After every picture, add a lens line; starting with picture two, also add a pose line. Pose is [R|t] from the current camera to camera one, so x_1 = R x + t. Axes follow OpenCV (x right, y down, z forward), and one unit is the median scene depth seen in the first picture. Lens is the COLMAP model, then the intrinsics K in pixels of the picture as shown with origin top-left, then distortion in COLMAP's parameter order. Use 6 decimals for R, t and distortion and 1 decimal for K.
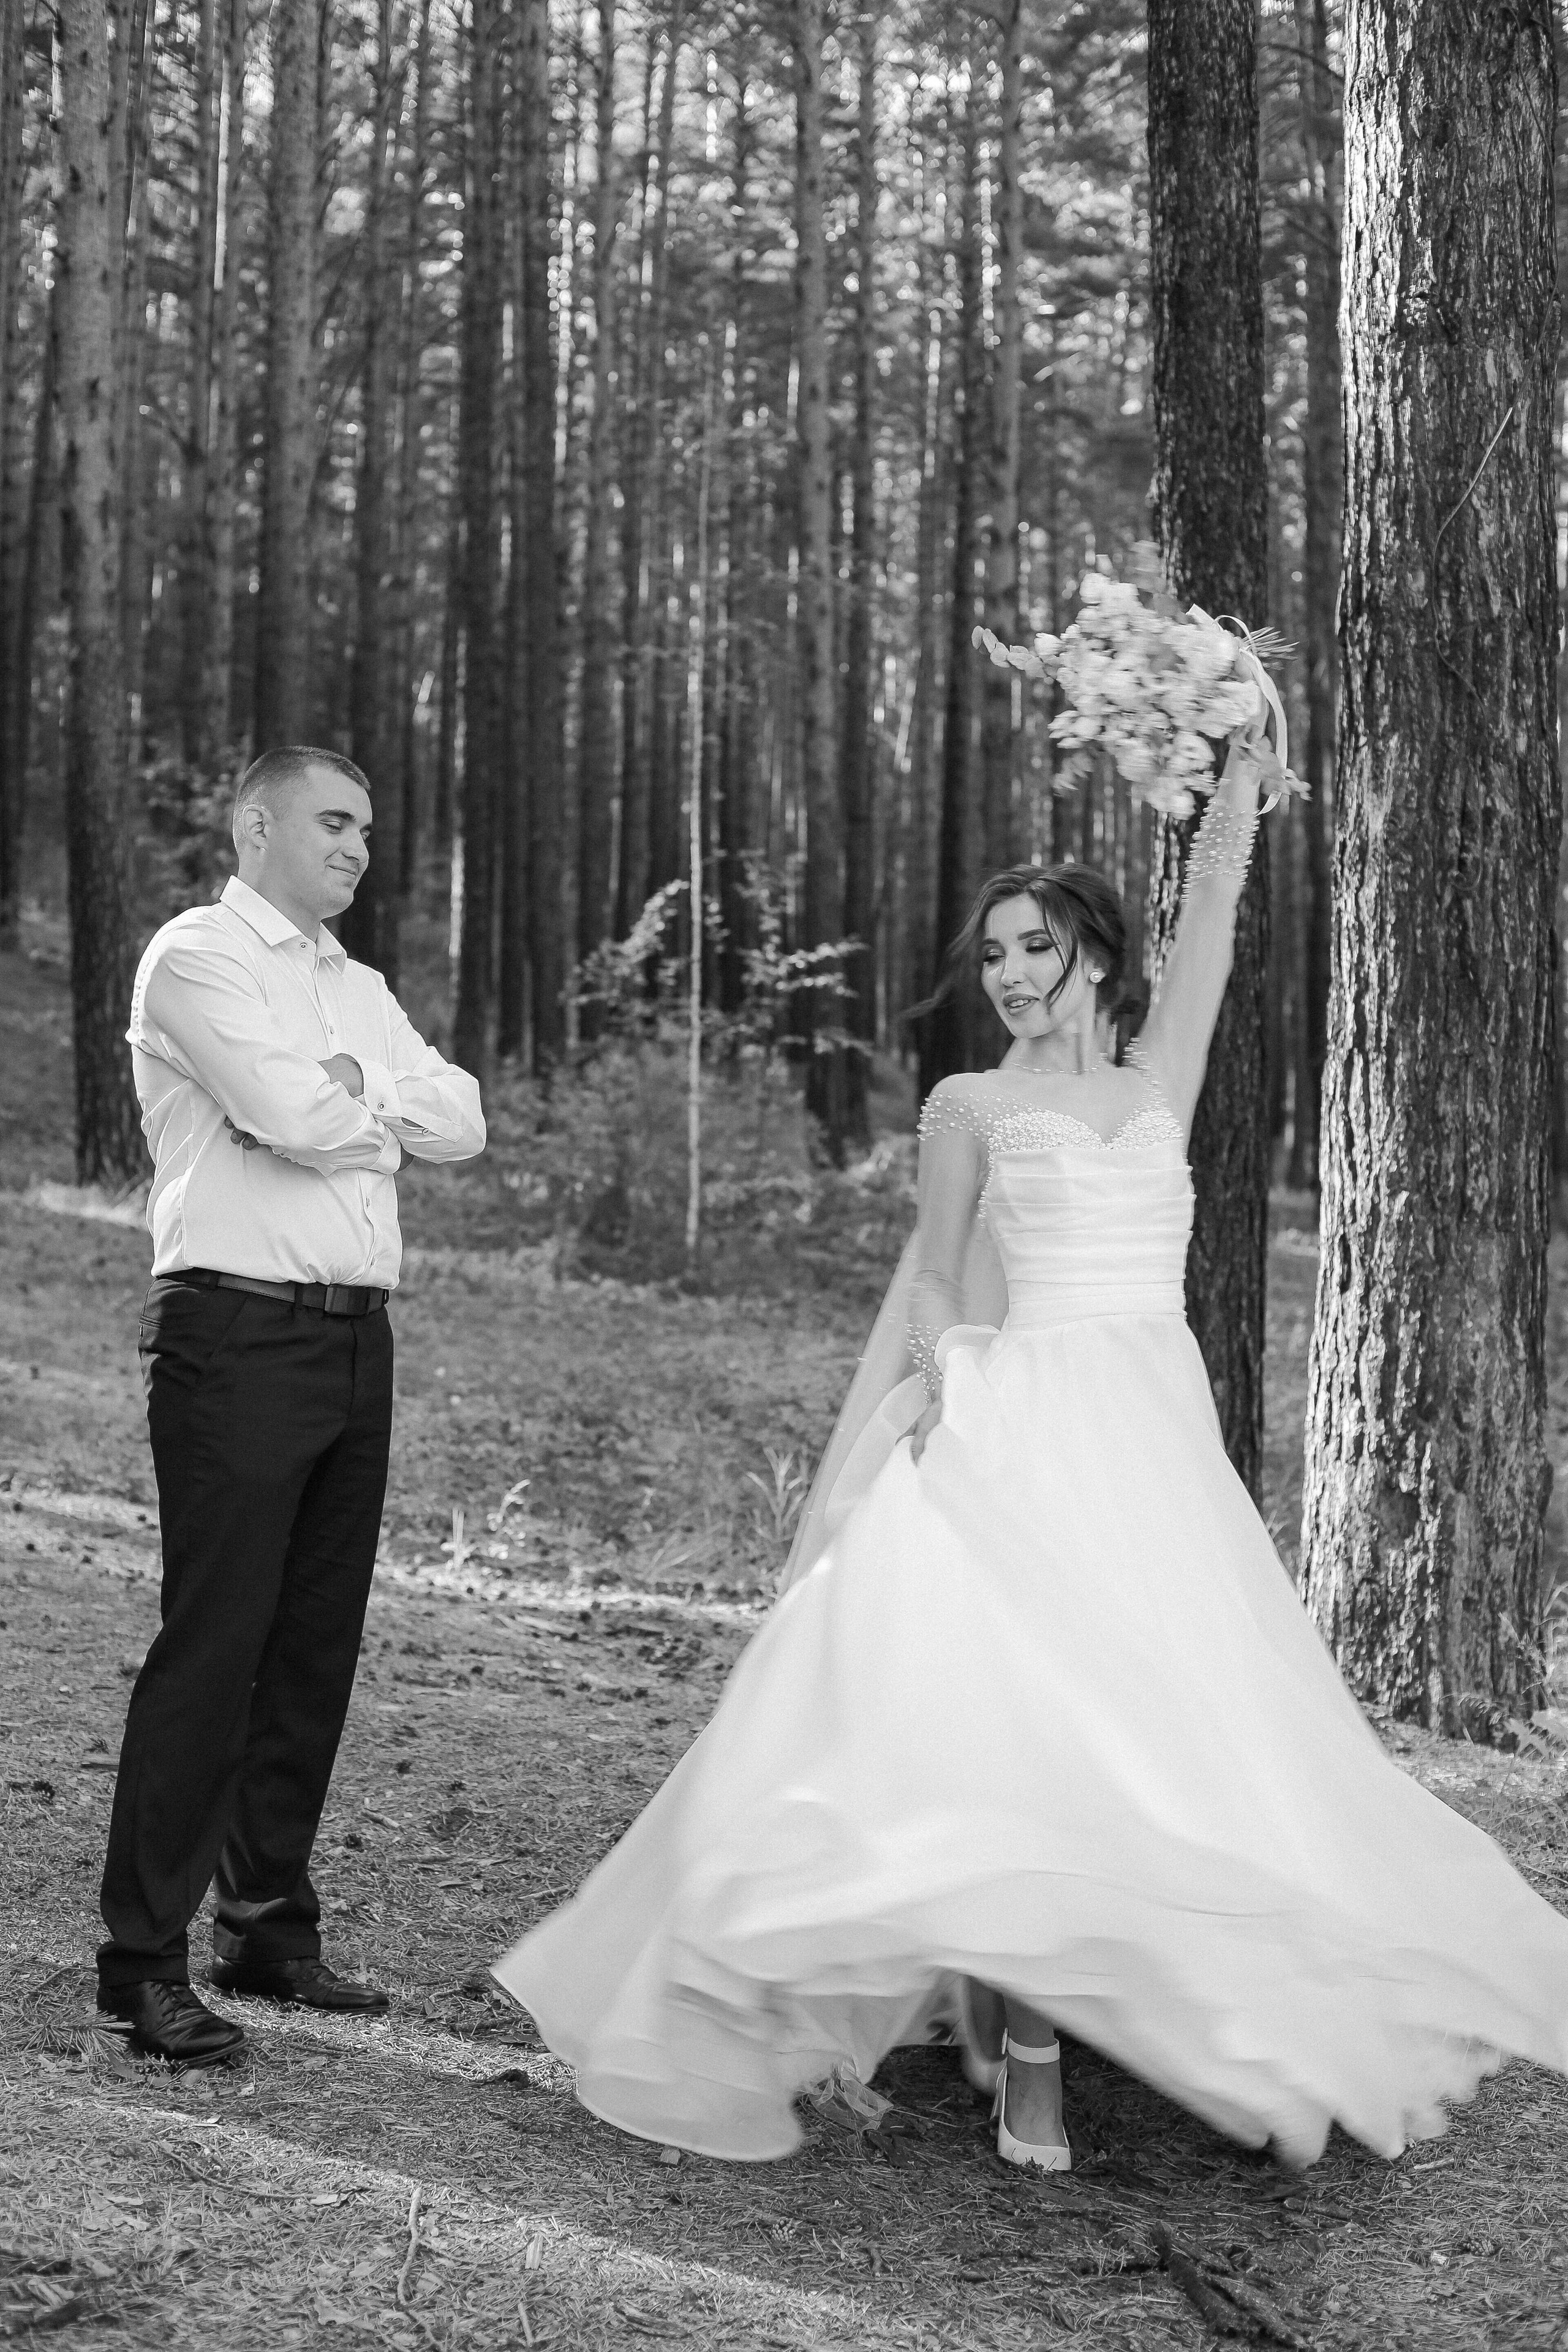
lens RADIAL K [[3402.5, 0, 784.8], [0, 3402.5, 1166.3], [0, 0, 1]] dist [-0.113563, 0.000000]
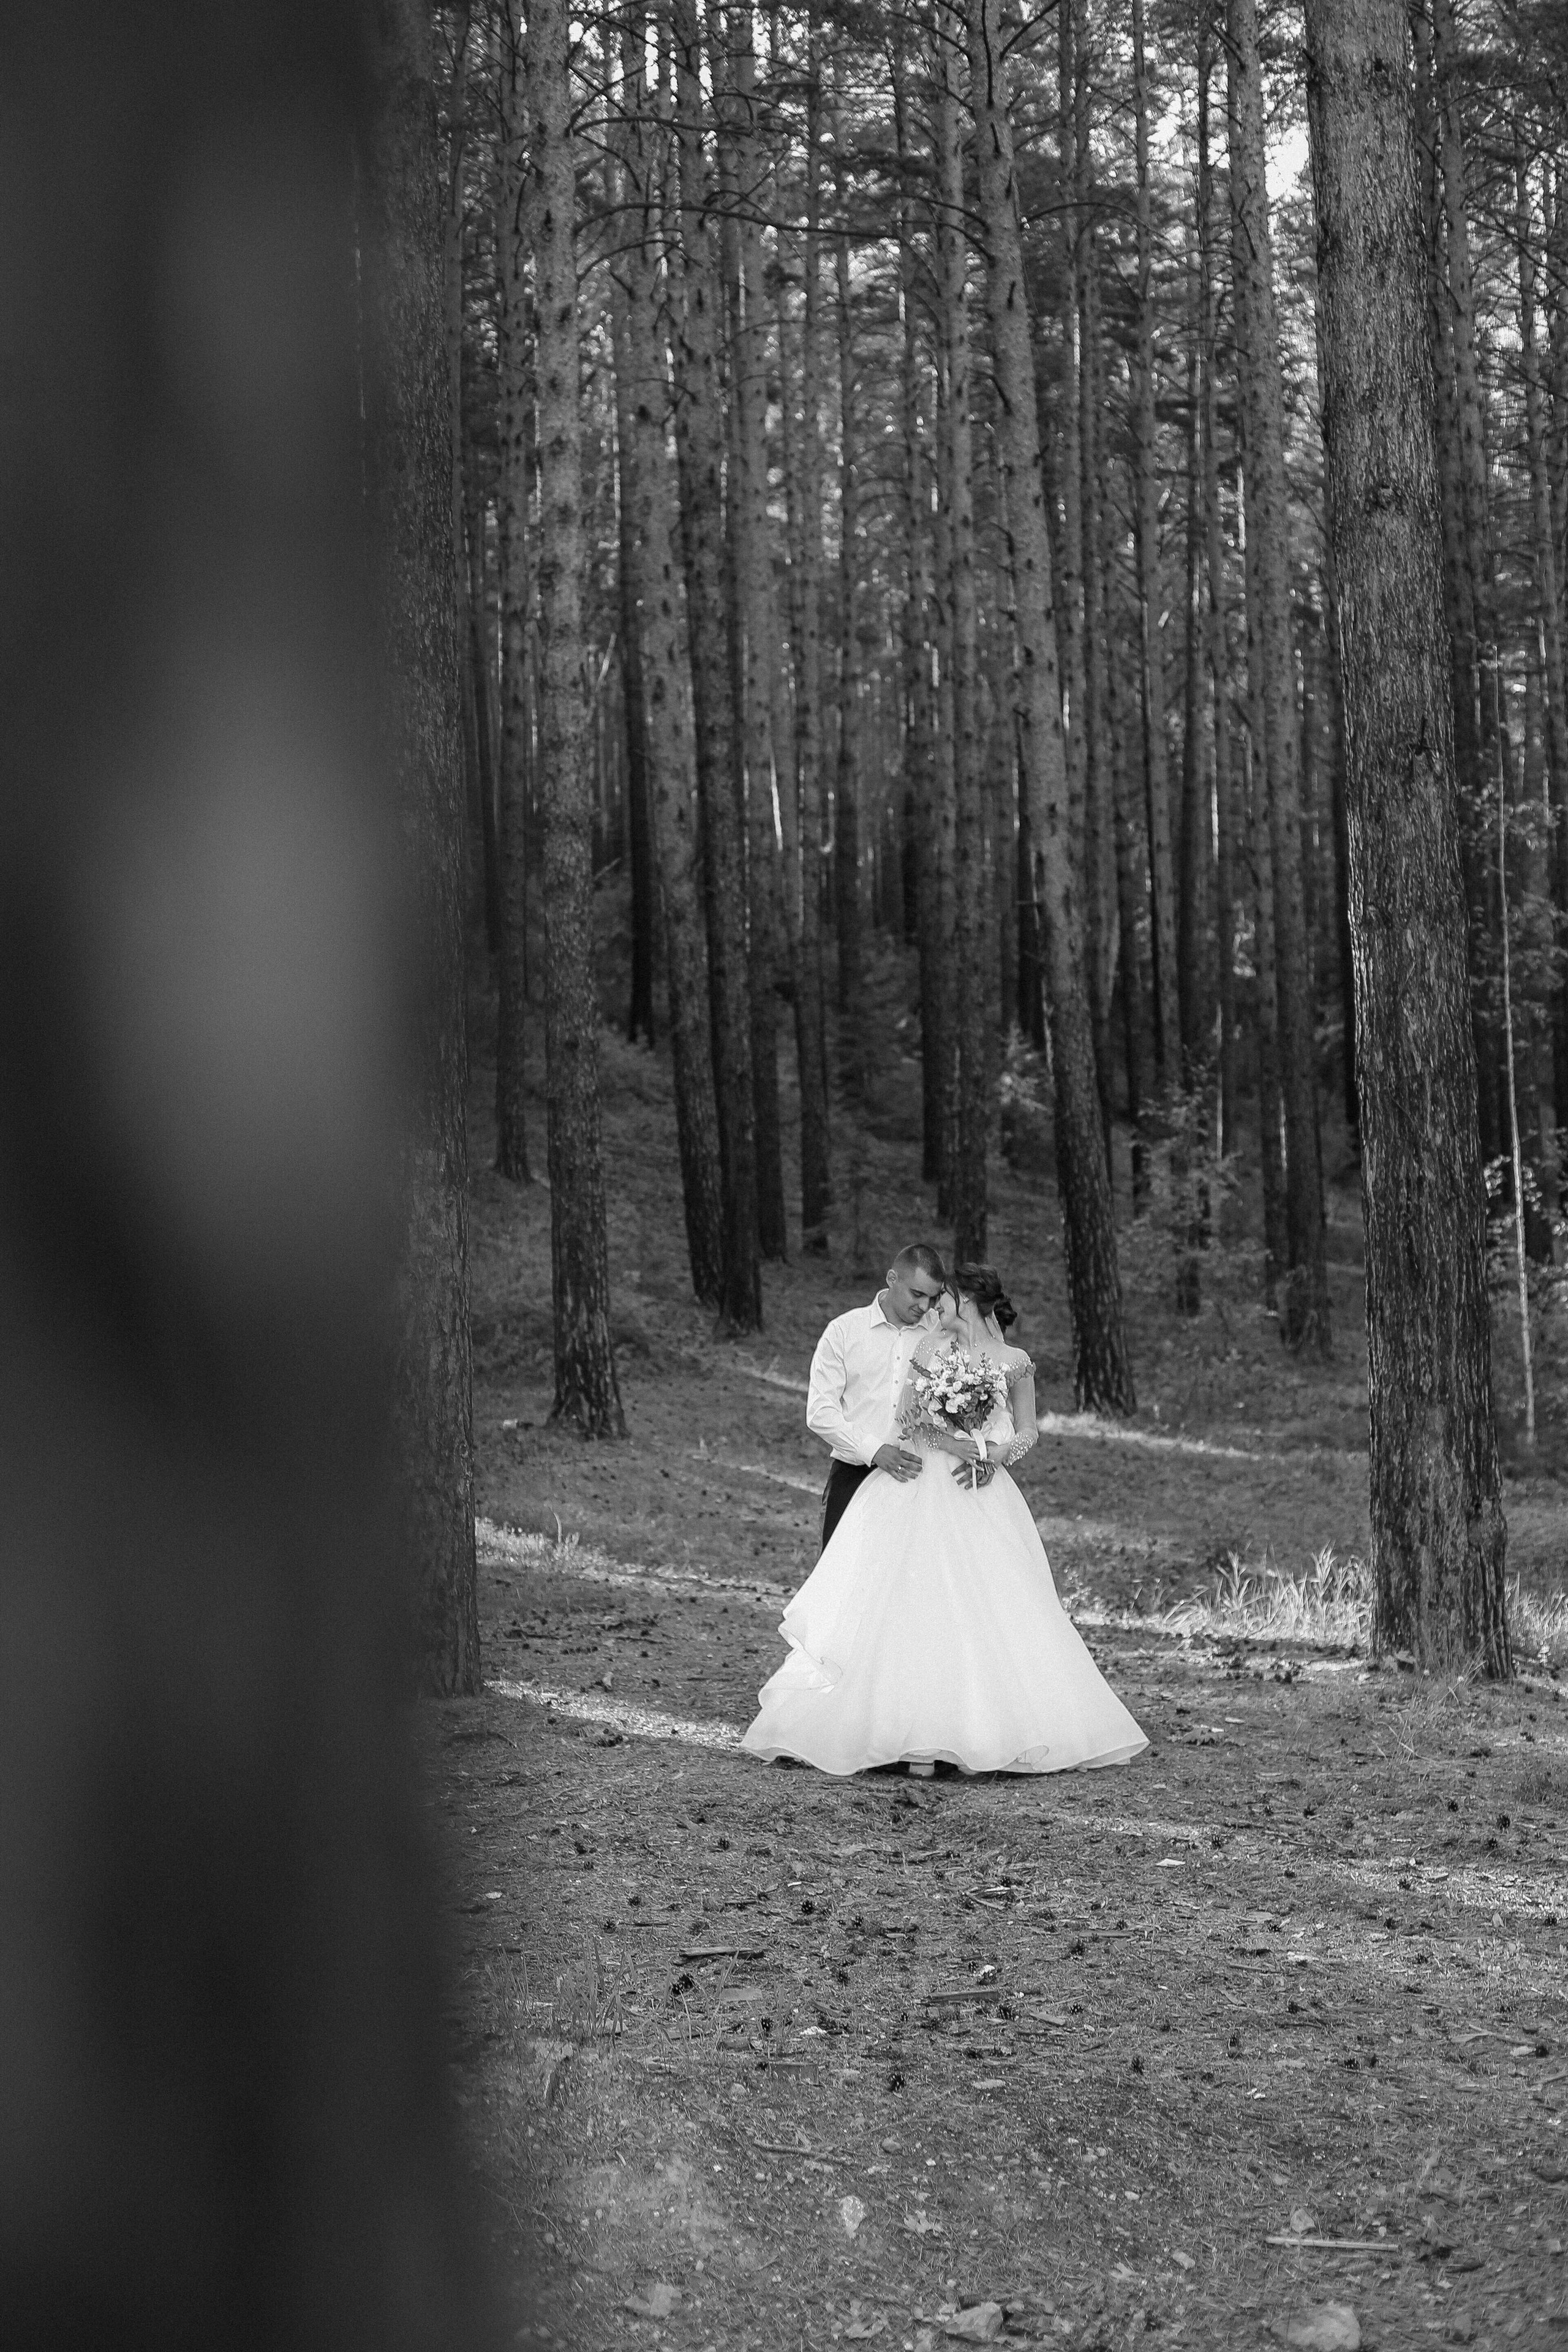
lens RADIAL K [[3402.5, 0, 782.7], [0, 3402.5, 1180.8], [0, 0, 1]] dist [-0.113563, 0.000000]
pose [[0.927452, -0.063774, -0.368465, 0.567605], [0.040259, 0.996652, -0.071167, 0.015176], [0.371769, 0.051170, 0.926914, -0.856288]]
